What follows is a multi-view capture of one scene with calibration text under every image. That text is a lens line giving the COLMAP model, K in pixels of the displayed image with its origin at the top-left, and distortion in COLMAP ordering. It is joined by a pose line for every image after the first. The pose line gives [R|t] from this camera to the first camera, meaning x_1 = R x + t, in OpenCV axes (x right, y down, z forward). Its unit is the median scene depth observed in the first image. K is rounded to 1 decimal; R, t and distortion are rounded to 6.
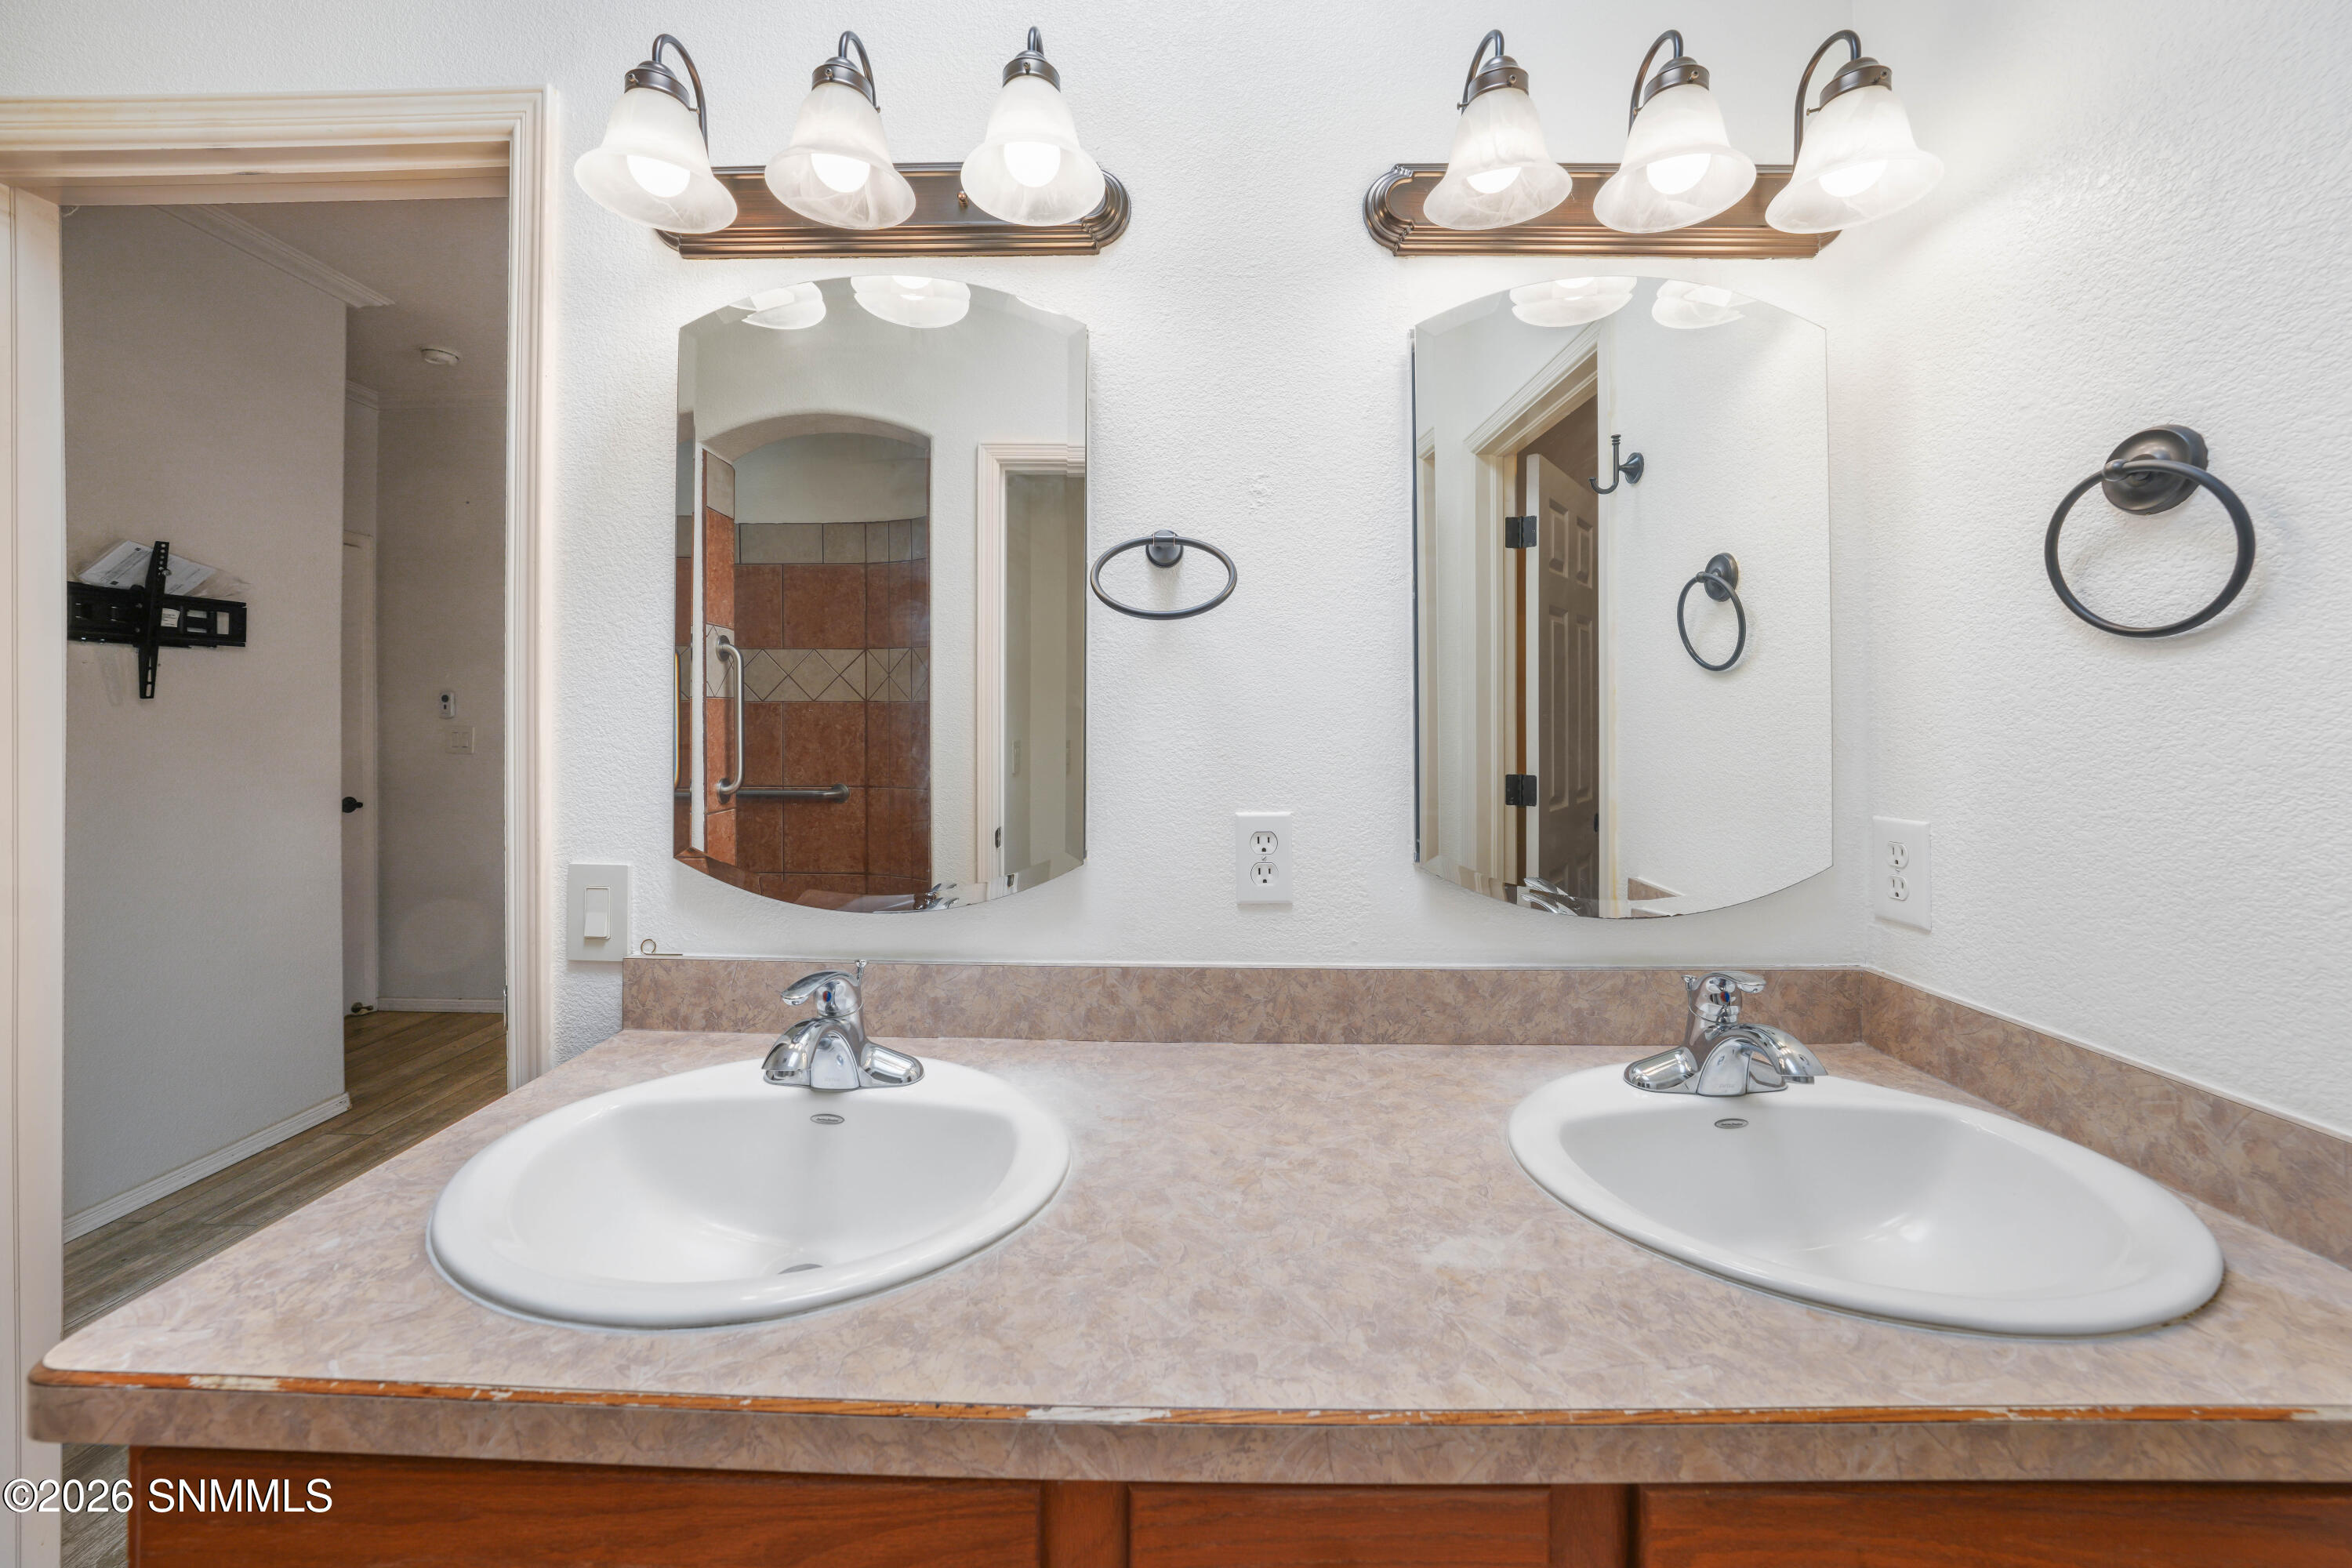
lens RADIAL K [[845.1, 0, 1160.4], [0, 845.1, 707.8], [0, 0, 1]] dist [-0.032285, 0.006963]
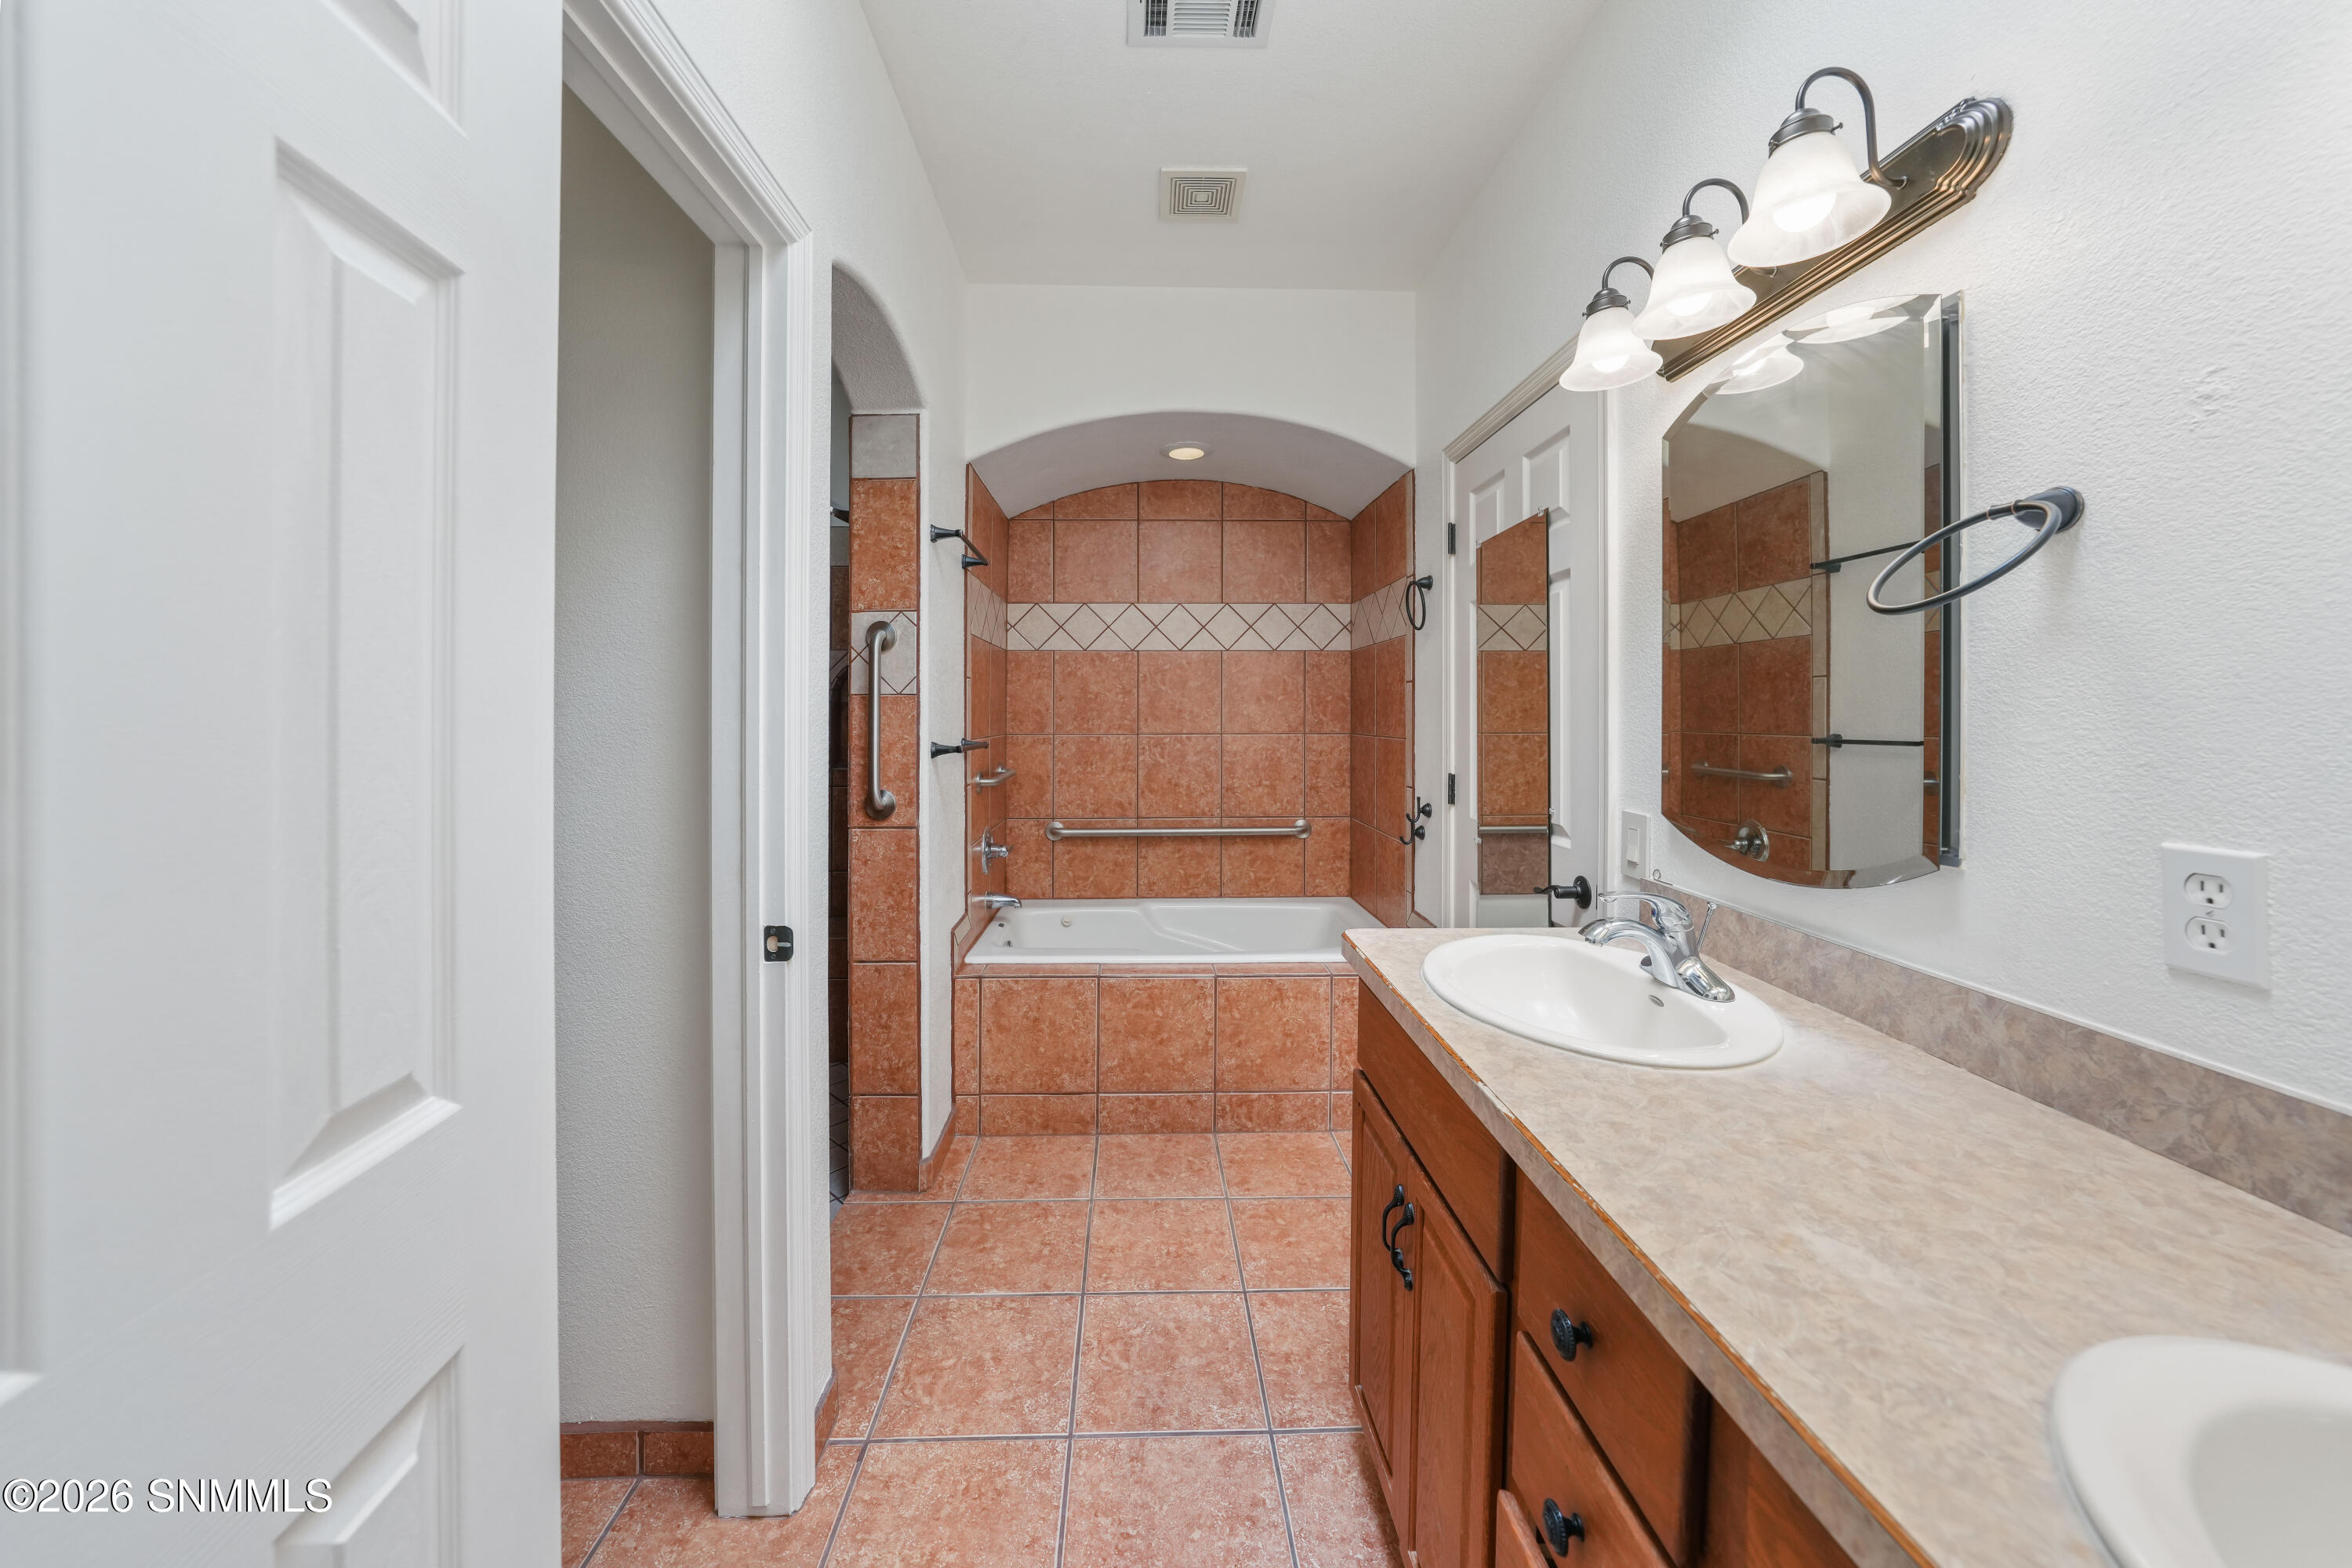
lens RADIAL K [[837.2, 0, 1175.5], [0, 837.2, 725.3], [0, 0, 1]] dist [-0.030699, 0.006379]
pose [[0.060122, 0.012929, -0.998107, 0.759864], [0.004431, 0.999903, 0.013219, 0.008385], [0.998181, -0.005218, 0.060059, 0.095648]]
